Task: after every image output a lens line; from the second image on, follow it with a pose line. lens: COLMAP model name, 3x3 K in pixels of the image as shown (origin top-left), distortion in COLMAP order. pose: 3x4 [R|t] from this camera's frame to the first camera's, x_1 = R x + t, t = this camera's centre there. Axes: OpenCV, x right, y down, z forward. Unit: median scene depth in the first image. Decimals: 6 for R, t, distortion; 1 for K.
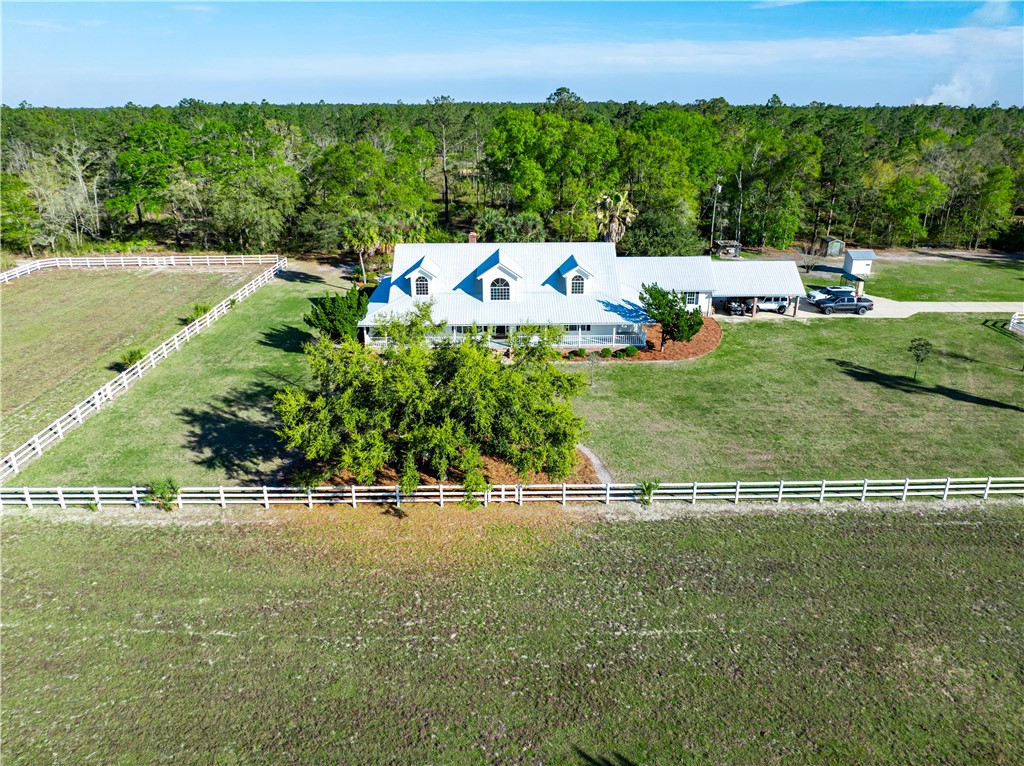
lens RADIAL K [[739.8, 0, 512.0], [0, 739.8, 383.0], [0, 0, 1]] dist [-0.010991, -0.010649]
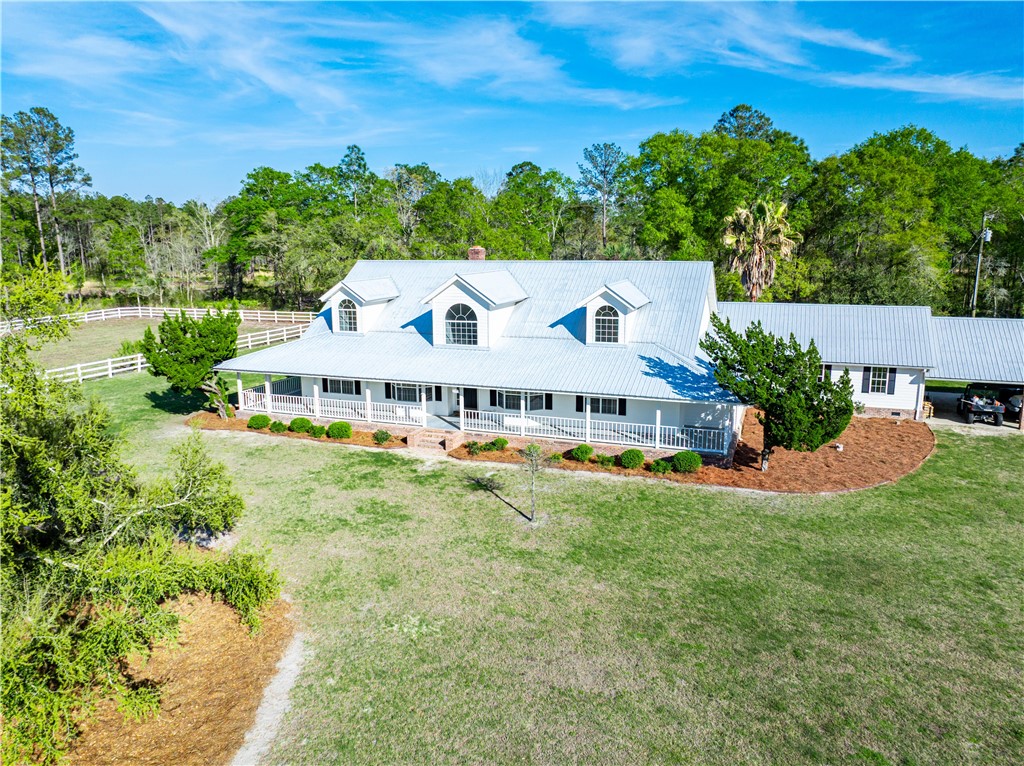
lens RADIAL K [[736.1, 0, 512.0], [0, 736.1, 383.0], [0, 0, 1]] dist [-0.091945, 0.086751]
pose [[0.928392, 0.065291, -0.365821, 0.218464], [-0.125914, 0.981479, -0.144376, -0.011821], [0.349619, 0.180099, 0.919419, 0.525104]]
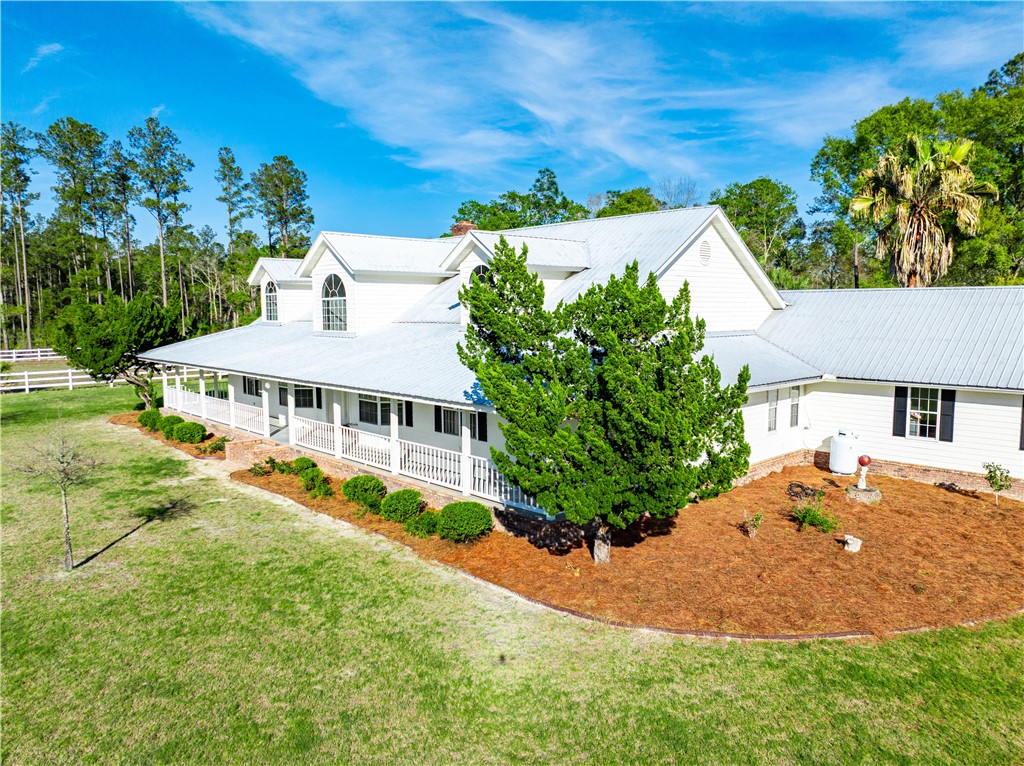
lens RADIAL K [[739.8, 0, 512.0], [0, 739.8, 383.0], [0, 0, 1]] dist [-0.010991, -0.010649]
pose [[0.668471, 0.072244, -0.740221, 0.341792], [-0.263211, 0.953839, -0.144605, -0.054494], [0.695605, 0.291499, 0.656629, 0.819807]]
